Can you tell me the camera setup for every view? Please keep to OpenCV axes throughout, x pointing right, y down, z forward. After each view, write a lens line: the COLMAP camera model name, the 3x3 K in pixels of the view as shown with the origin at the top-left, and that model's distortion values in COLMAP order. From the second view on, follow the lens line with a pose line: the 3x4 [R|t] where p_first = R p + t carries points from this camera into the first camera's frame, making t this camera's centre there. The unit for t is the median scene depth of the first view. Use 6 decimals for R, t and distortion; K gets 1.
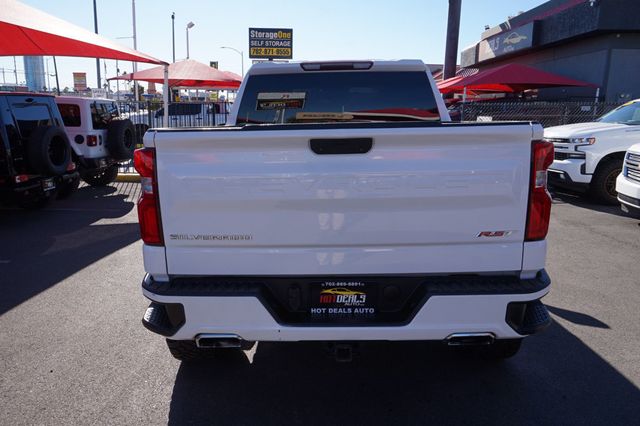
lens RADIAL K [[492.0, 0, 320.0], [0, 492.0, 213.0], [0, 0, 1]] dist [-0.014297, -0.012032]
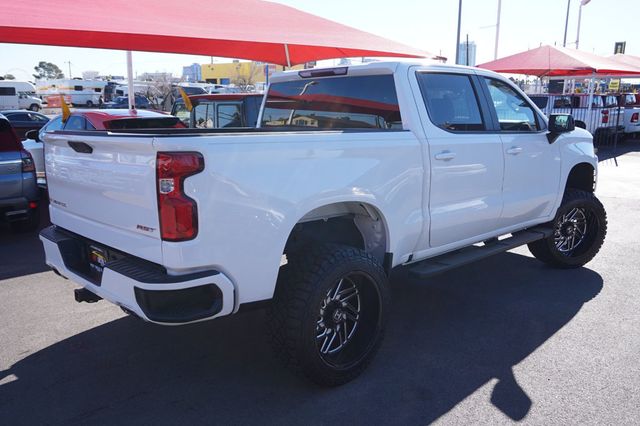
lens RADIAL K [[554.7, 0, 320.0], [0, 554.7, 213.0], [0, 0, 1]] dist [0.011729, 0.006320]
pose [[0.714111, 0.131705, -0.687531, 0.376969], [-0.137485, 0.989401, 0.046731, -0.027367], [0.686399, 0.061155, 0.724650, 0.076176]]
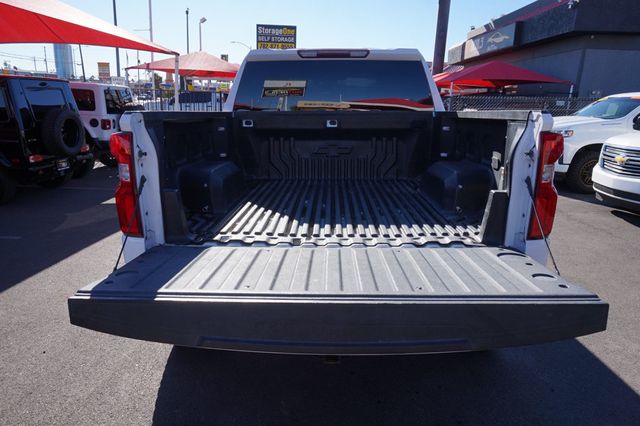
lens RADIAL K [[433.7, 0, 320.0], [0, 433.7, 213.0], [0, 0, 1]] dist [-0.016666, 0.009010]
pose [[0.999823, 0.018328, 0.004274, 0.004062], [-0.018506, 0.998756, 0.046304, -0.005581], [-0.003420, -0.046375, 0.998918, 0.041928]]
